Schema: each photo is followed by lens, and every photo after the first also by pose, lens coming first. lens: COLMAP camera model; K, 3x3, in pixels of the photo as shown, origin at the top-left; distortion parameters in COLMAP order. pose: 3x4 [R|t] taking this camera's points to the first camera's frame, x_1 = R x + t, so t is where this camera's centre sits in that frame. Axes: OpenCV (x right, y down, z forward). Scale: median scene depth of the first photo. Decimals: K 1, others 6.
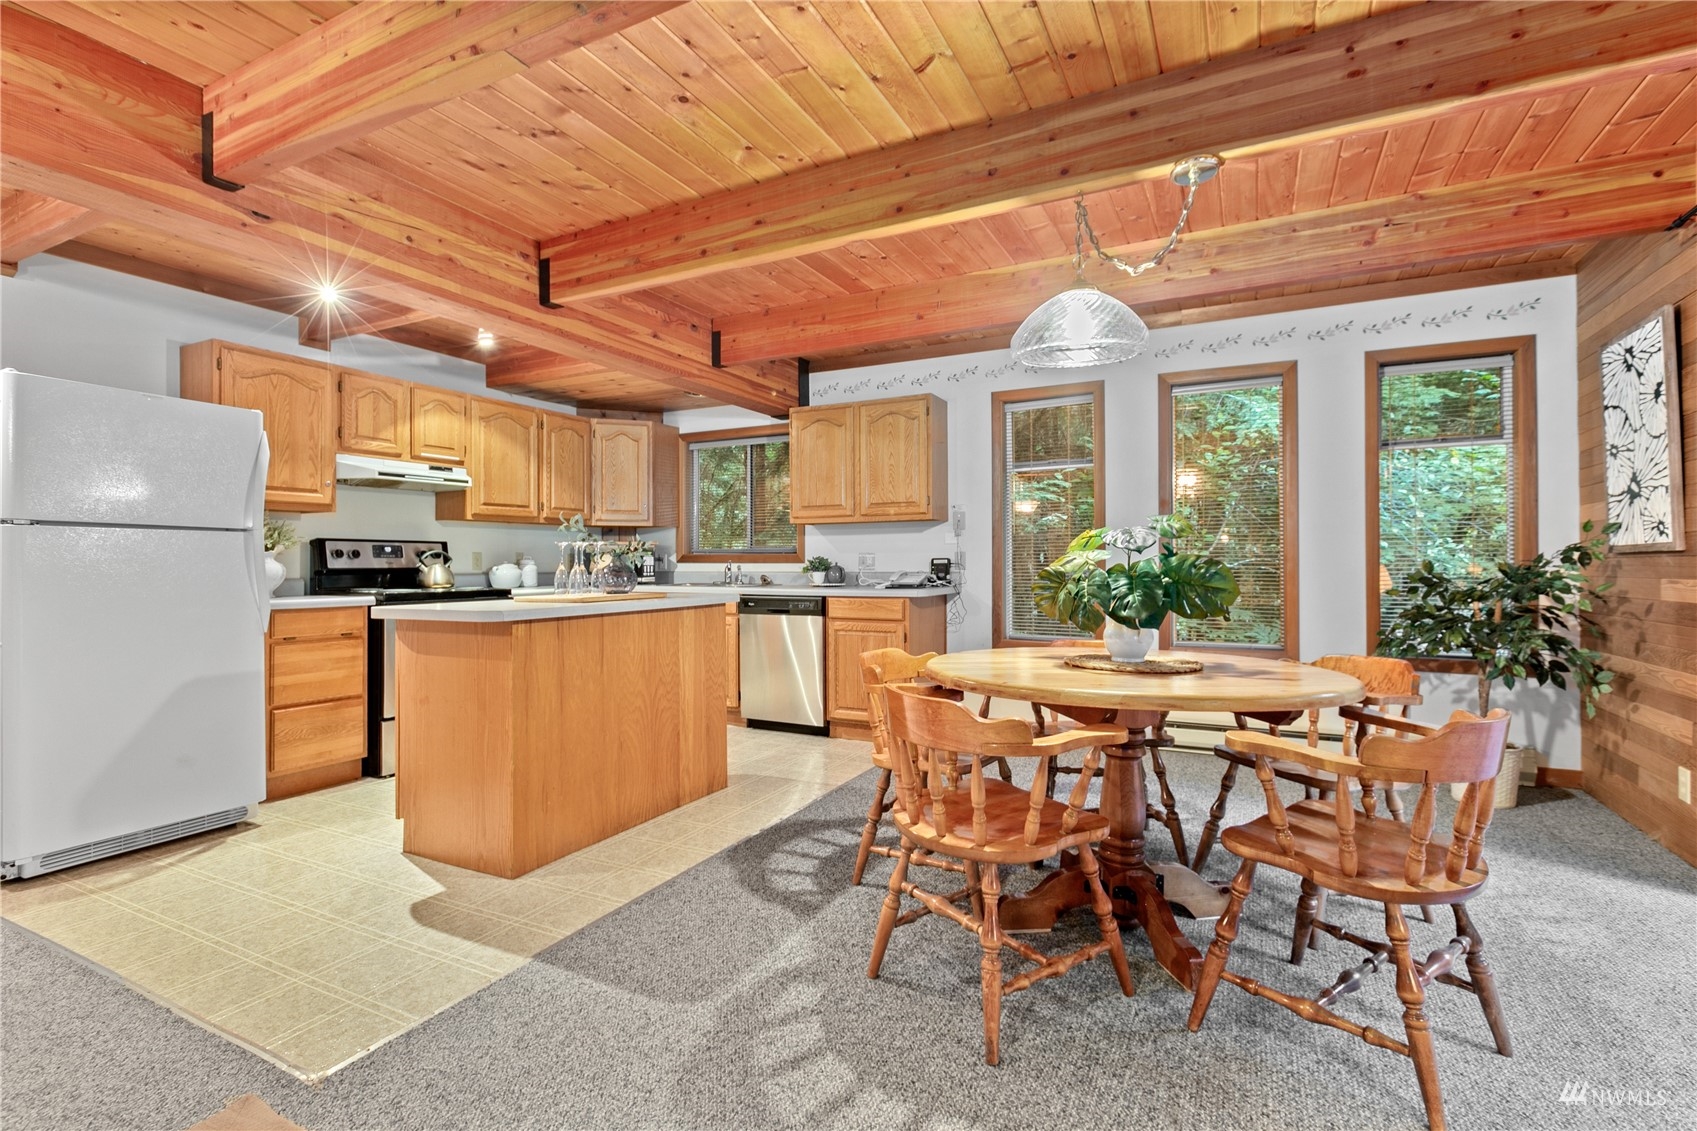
lens RADIAL K [[784.5, 0, 848.7], [0, 784.5, 557.3], [0, 0, 1]] dist [0.001231, 0.000370]
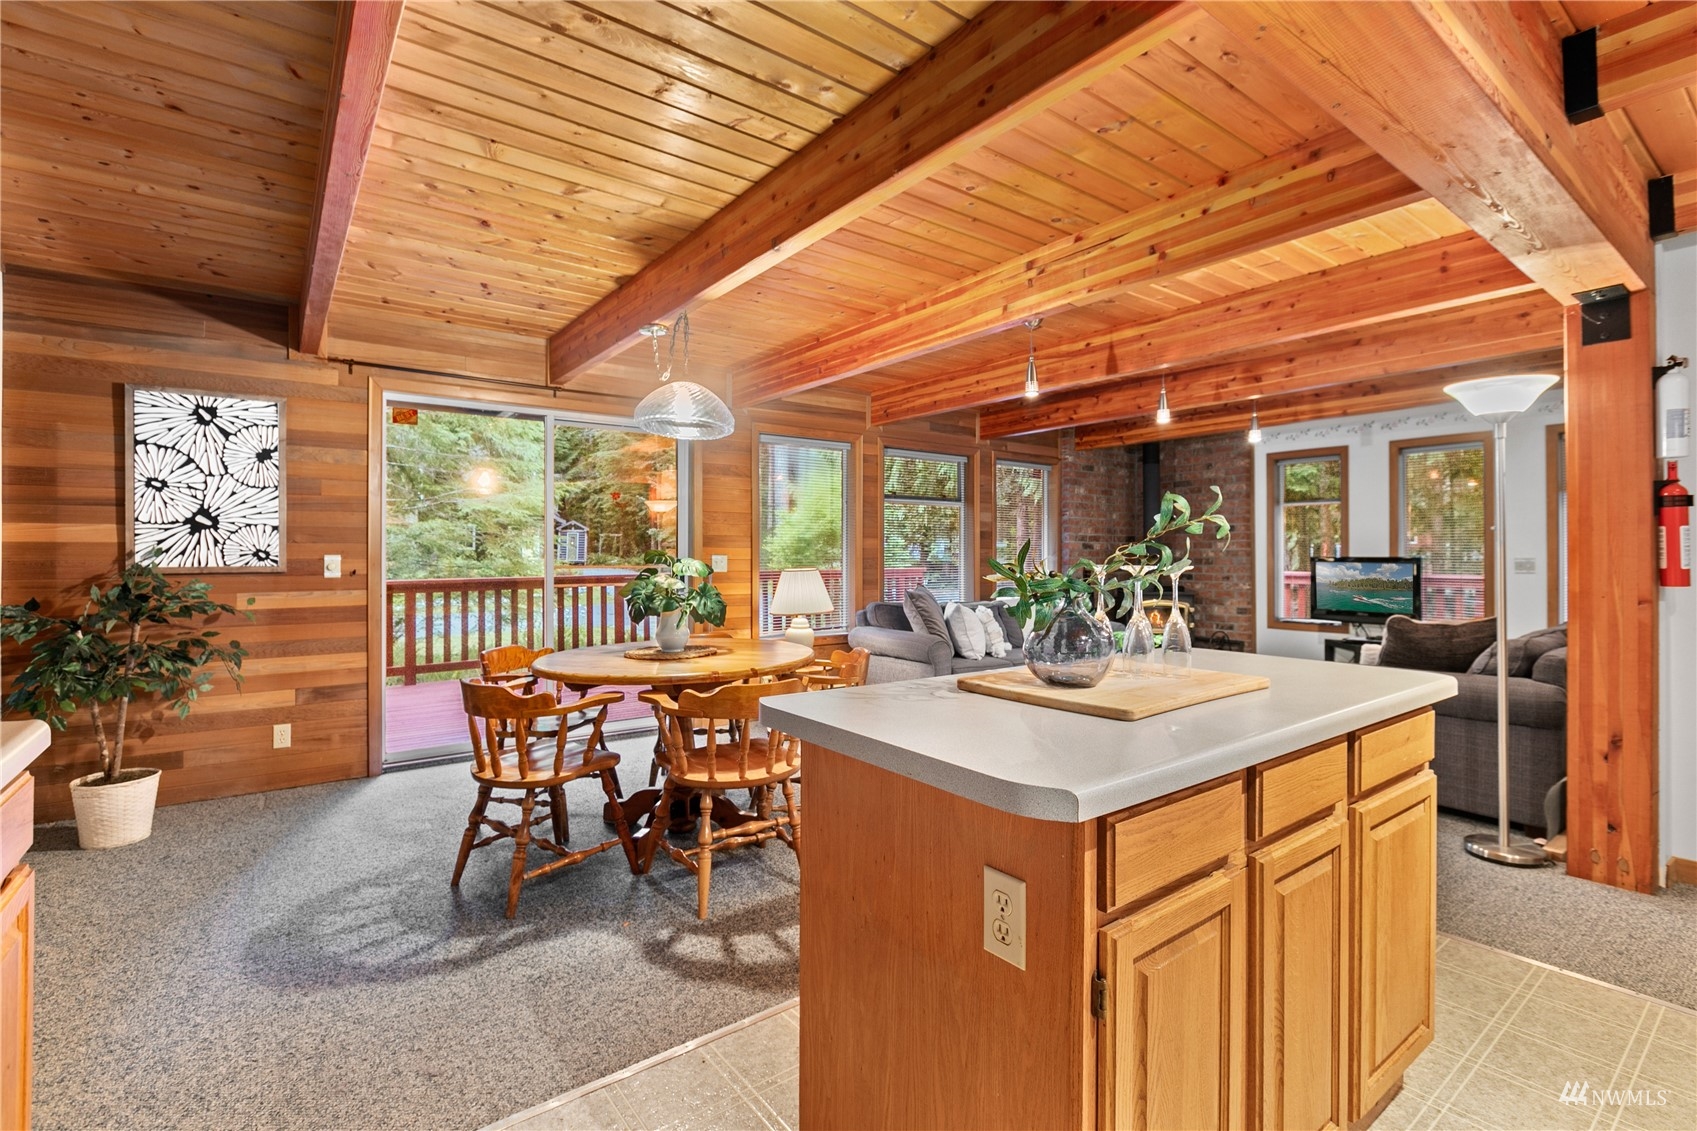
lens RADIAL K [[781.0, 0, 849.3], [0, 781.0, 555.9], [0, 0, 1]] dist [-0.002405, -0.000214]
pose [[-0.898333, 0.002753, 0.439306, -0.430091], [-0.000543, 0.999973, -0.007377, -0.024491], [-0.439314, -0.006865, -0.898307, 1.623203]]
